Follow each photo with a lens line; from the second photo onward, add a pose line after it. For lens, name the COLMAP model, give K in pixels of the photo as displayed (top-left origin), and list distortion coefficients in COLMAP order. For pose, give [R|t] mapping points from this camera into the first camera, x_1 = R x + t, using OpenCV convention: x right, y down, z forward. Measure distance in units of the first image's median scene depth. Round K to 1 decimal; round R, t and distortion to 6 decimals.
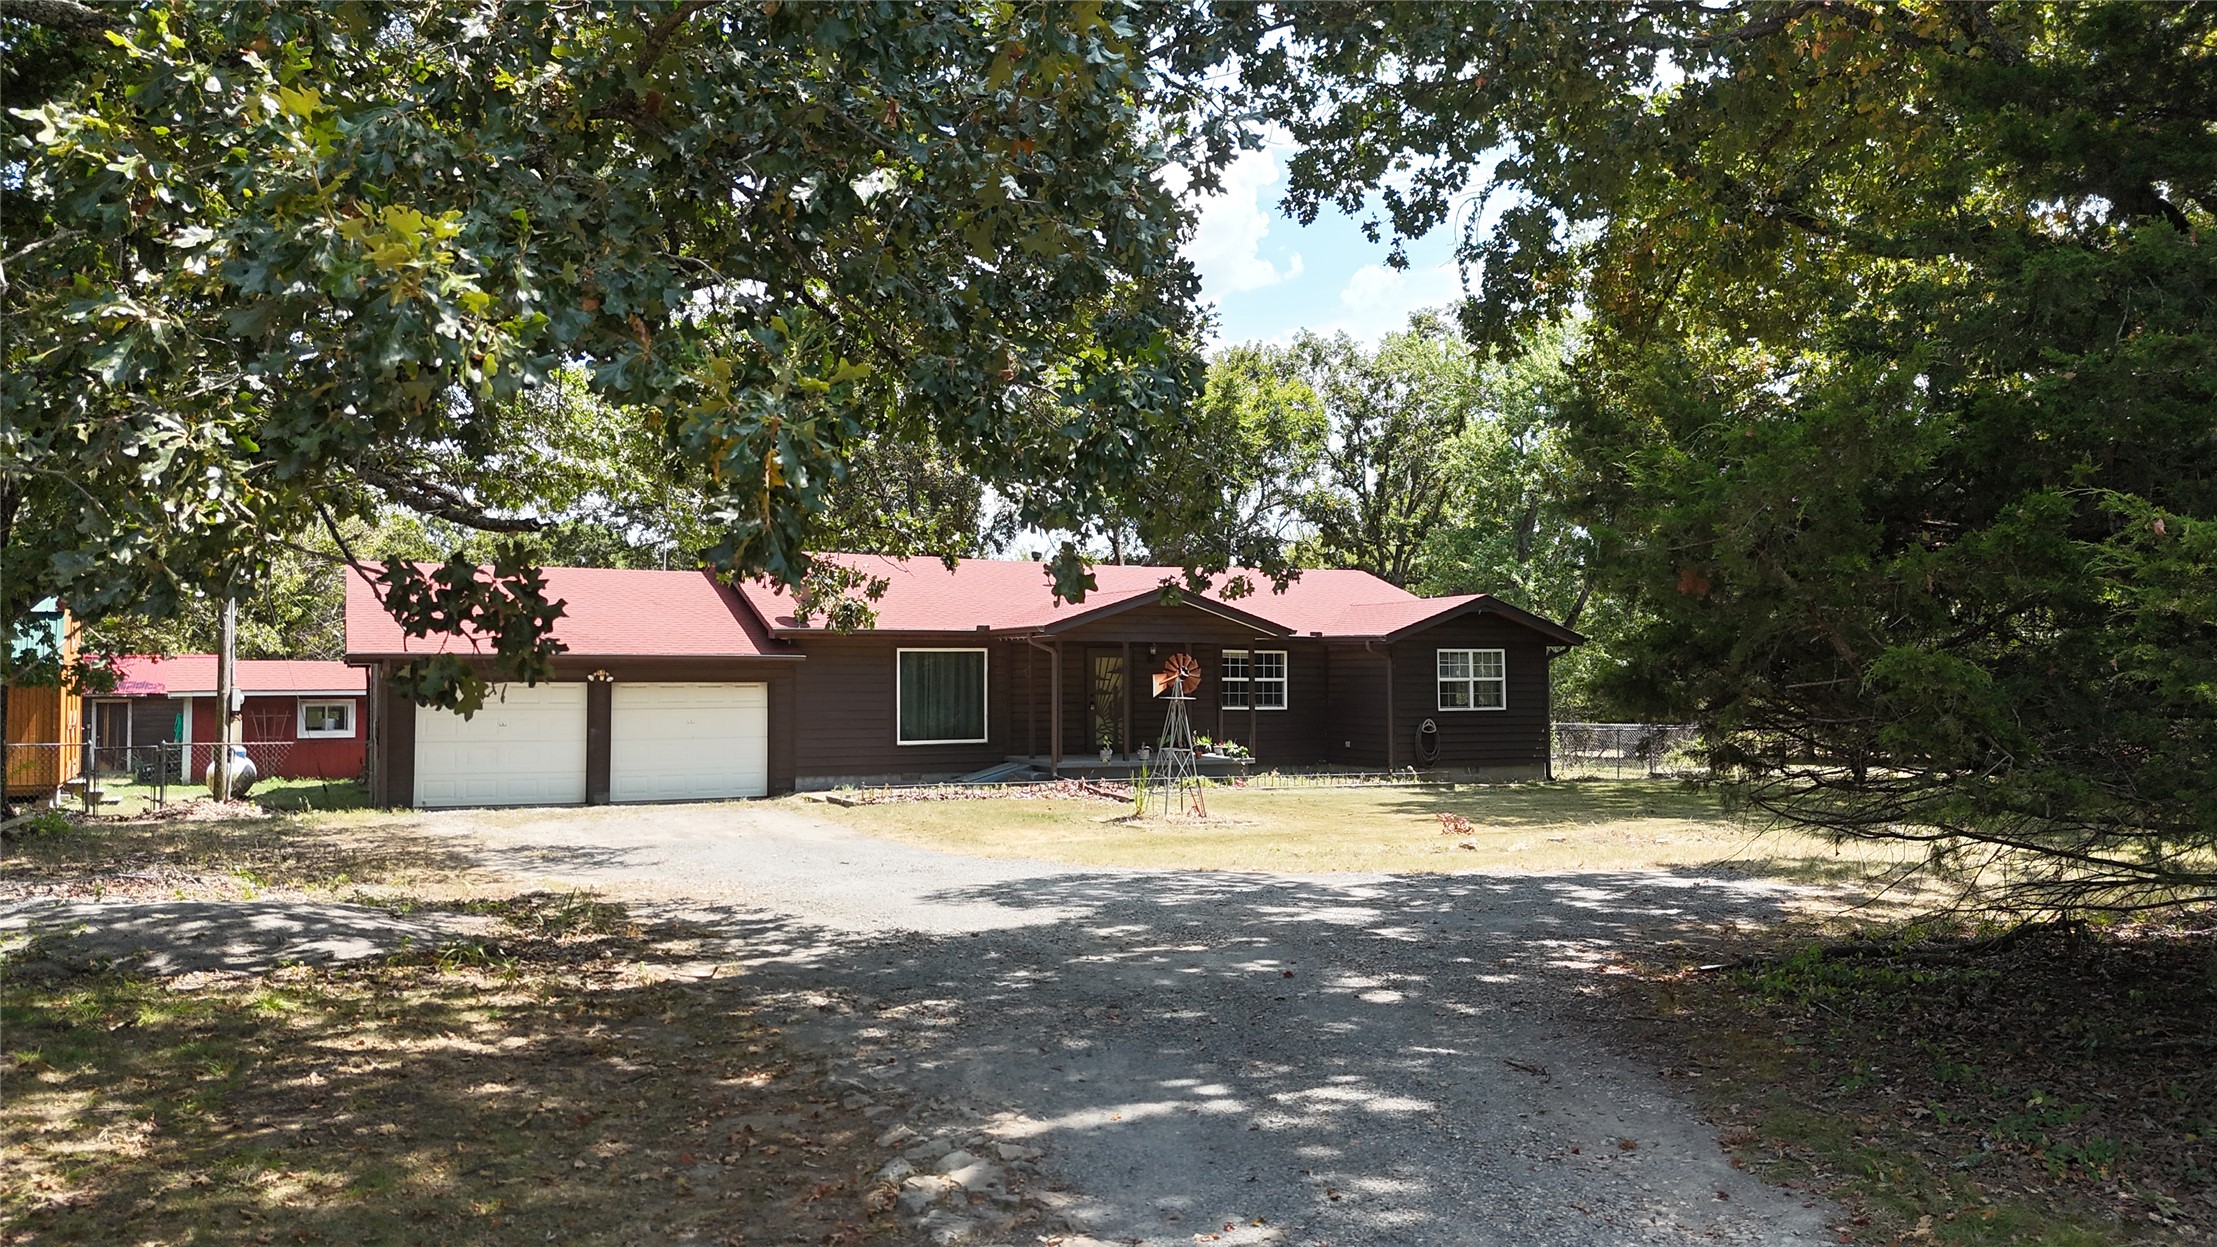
lens RADIAL K [[1639.1, 0, 1108.5], [0, 1639.1, 623.5], [0, 0, 1]] dist [0.080931, -0.091891]
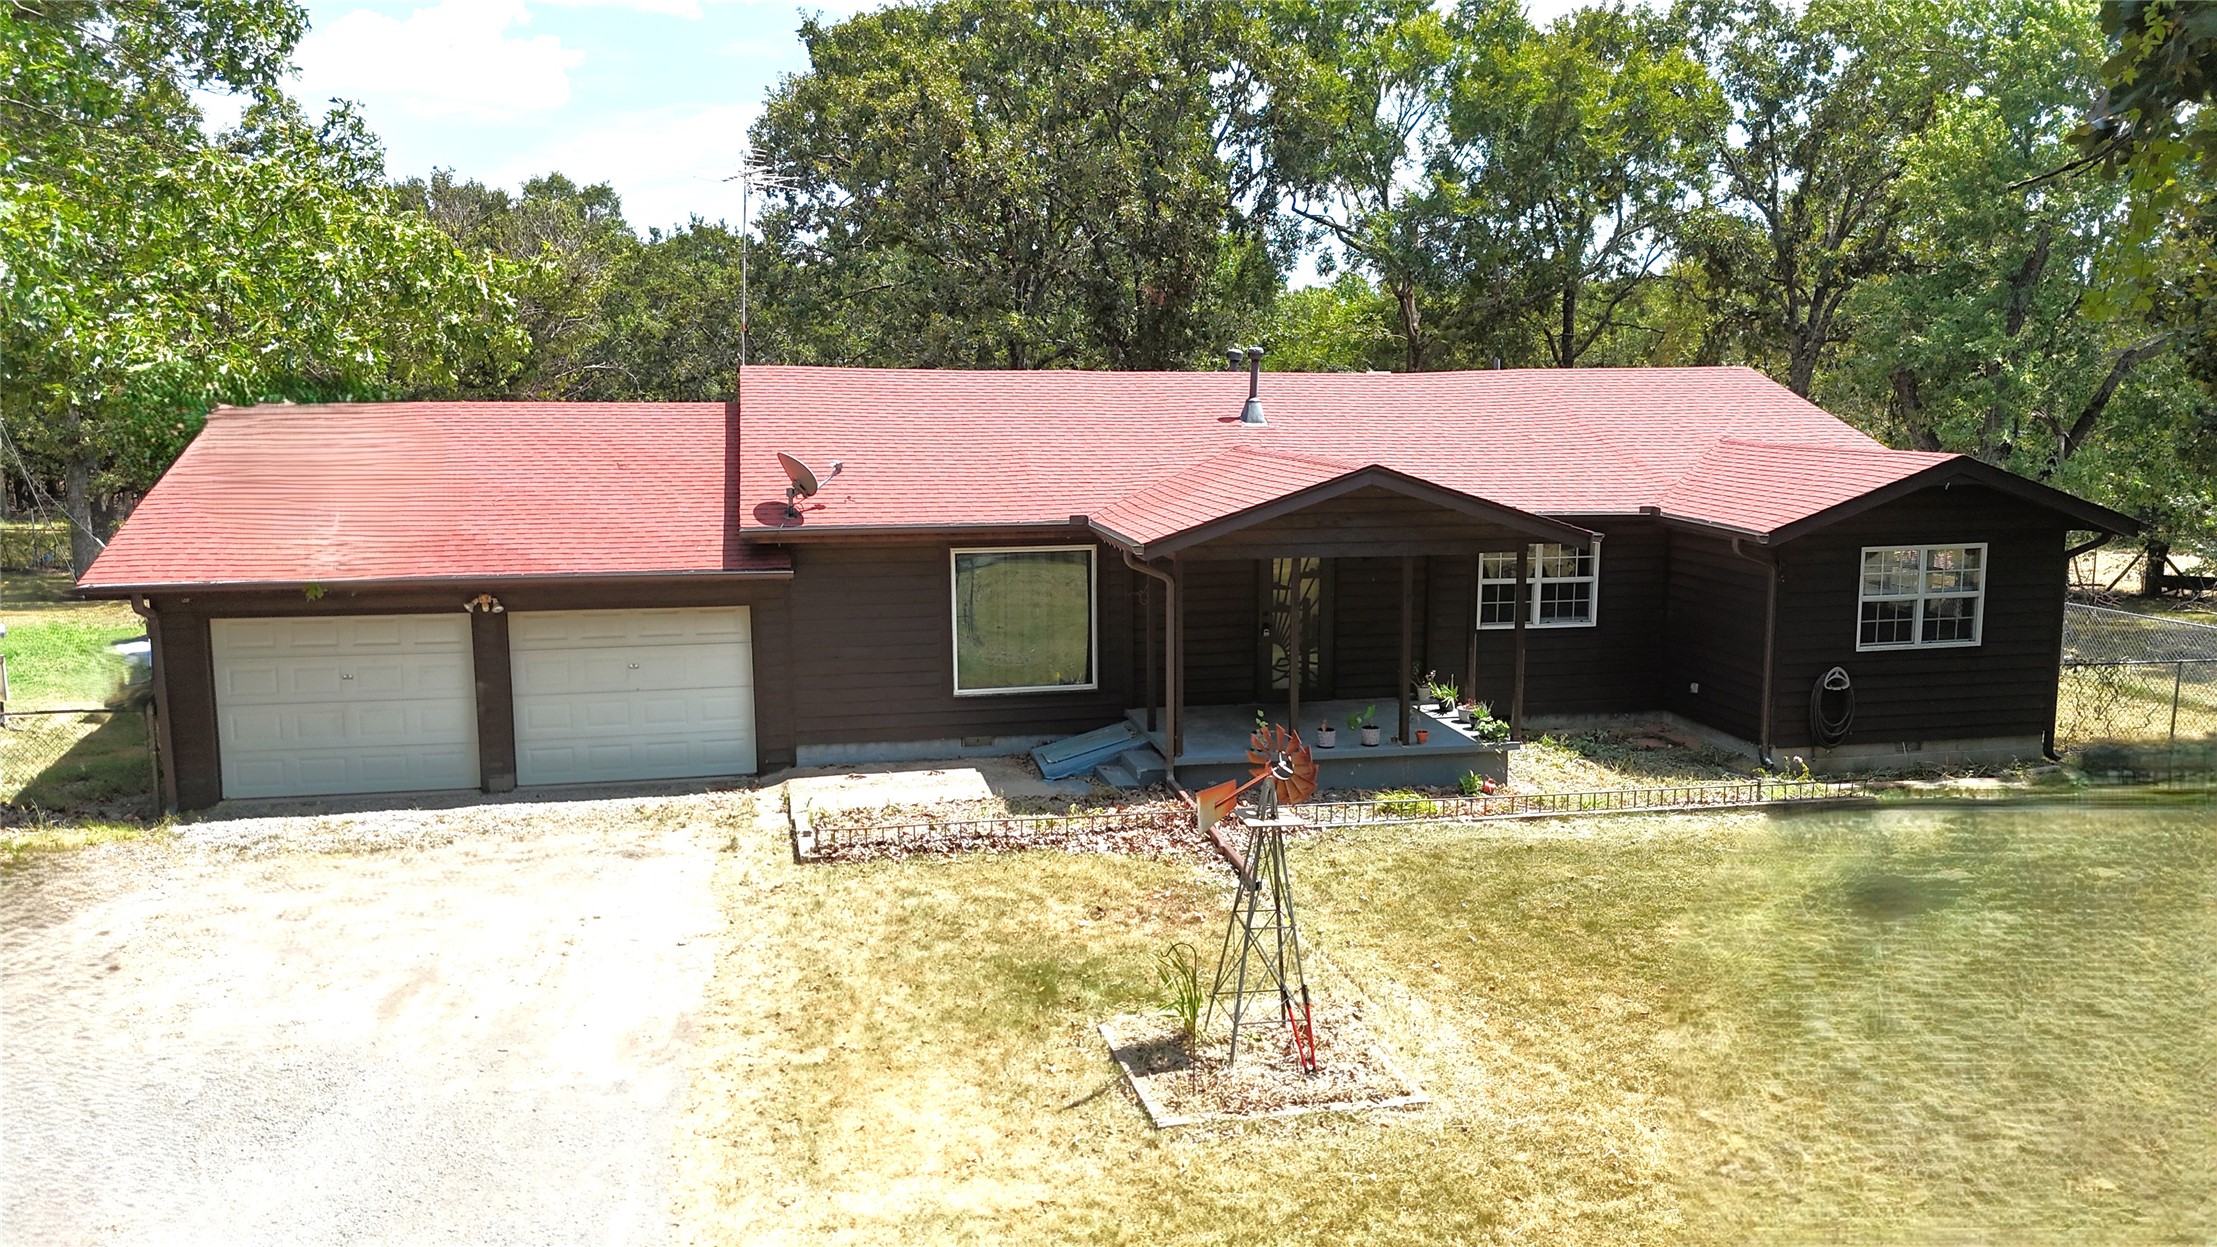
lens RADIAL K [[1639.1, 0, 1108.5], [0, 1639.1, 623.5], [0, 0, 1]] dist [0.080931, -0.091891]
pose [[0.974434, 0.034827, -0.221959, 0.043260], [0.007909, 0.981983, 0.188803, -0.044397], [0.224535, -0.185732, 0.956602, 0.226843]]
